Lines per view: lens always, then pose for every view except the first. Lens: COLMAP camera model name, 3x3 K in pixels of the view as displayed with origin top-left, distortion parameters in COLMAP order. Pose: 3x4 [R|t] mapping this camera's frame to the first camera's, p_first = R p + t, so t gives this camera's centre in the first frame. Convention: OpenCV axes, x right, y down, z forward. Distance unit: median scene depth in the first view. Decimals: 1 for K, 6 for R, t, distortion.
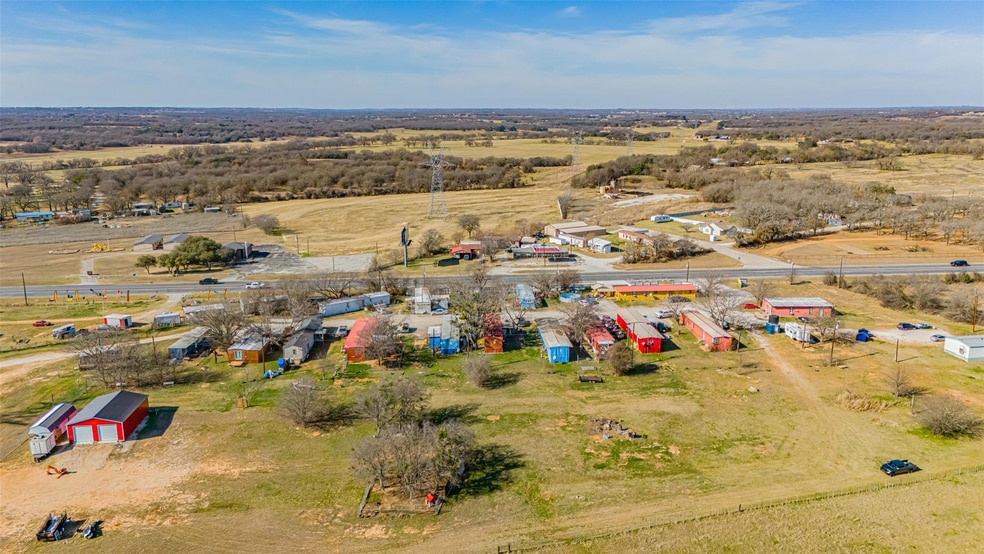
lens RADIAL K [[721.0, 0, 495.7], [0, 721.0, 271.8], [0, 0, 1]] dist [0.088202, -0.100205]
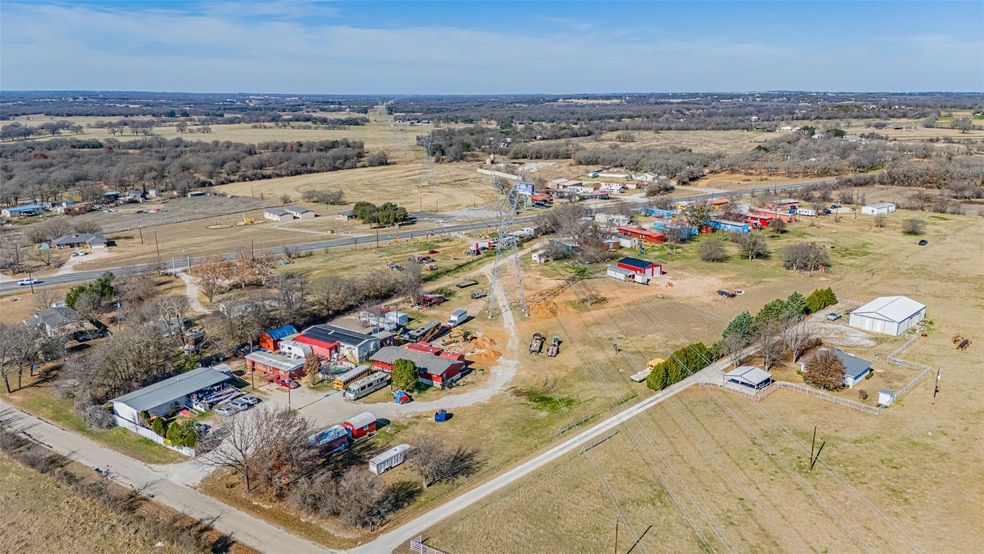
lens RADIAL K [[721.0, 0, 495.7], [0, 721.0, 271.8], [0, 0, 1]] dist [0.088202, -0.100205]
pose [[0.840911, -0.130719, 0.525149, -0.148986], [0.121645, 0.991214, 0.051943, 0.004612], [-0.527325, 0.020202, 0.849423, -0.018913]]
